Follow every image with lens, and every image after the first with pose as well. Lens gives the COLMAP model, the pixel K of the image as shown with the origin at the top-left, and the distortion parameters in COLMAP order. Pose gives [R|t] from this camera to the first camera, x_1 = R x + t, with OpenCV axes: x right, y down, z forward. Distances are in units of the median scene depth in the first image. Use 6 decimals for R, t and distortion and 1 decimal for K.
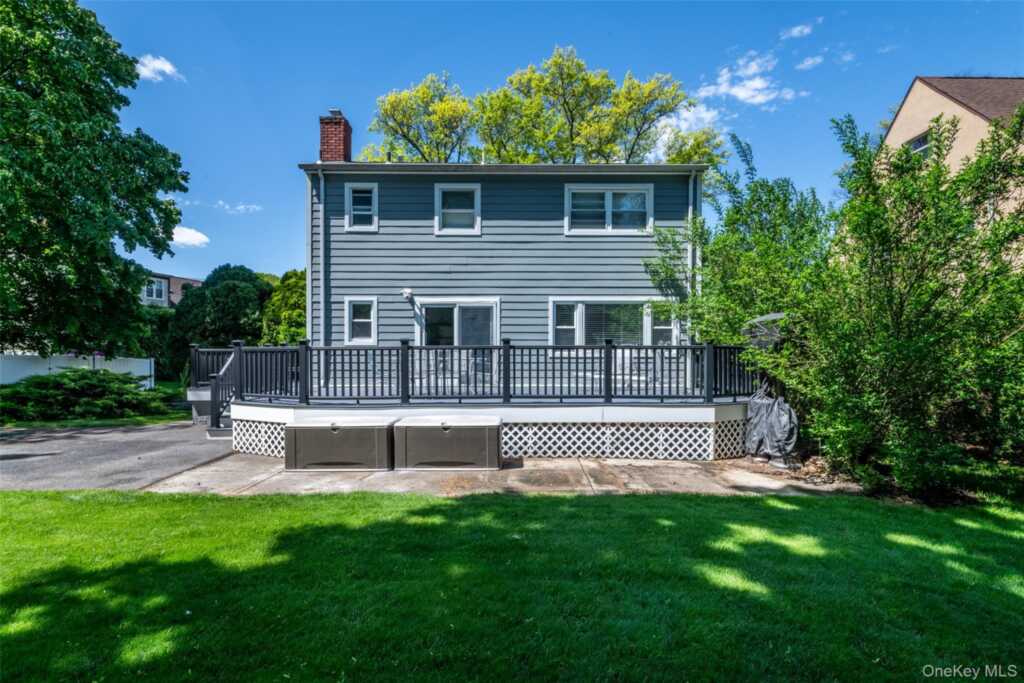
lens RADIAL K [[455.9, 0, 569.8], [0, 455.9, 357.4], [0, 0, 1]] dist [-0.000737, -0.000883]
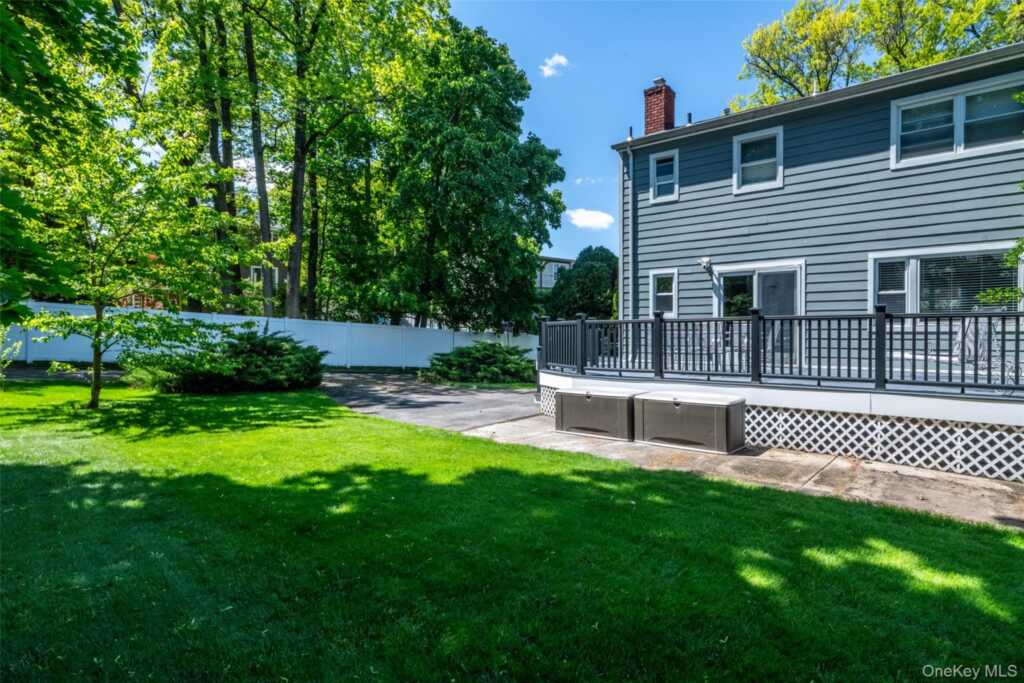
lens RADIAL K [[560.6, 0, 631.3], [0, 560.6, 338.2], [0, 0, 1]] dist [0.002258, 0.000534]
pose [[0.807569, 0.005396, -0.589748, 0.190597], [-0.003210, 0.999984, 0.004755, 0.007061], [0.589764, -0.001947, 0.807573, -0.002127]]
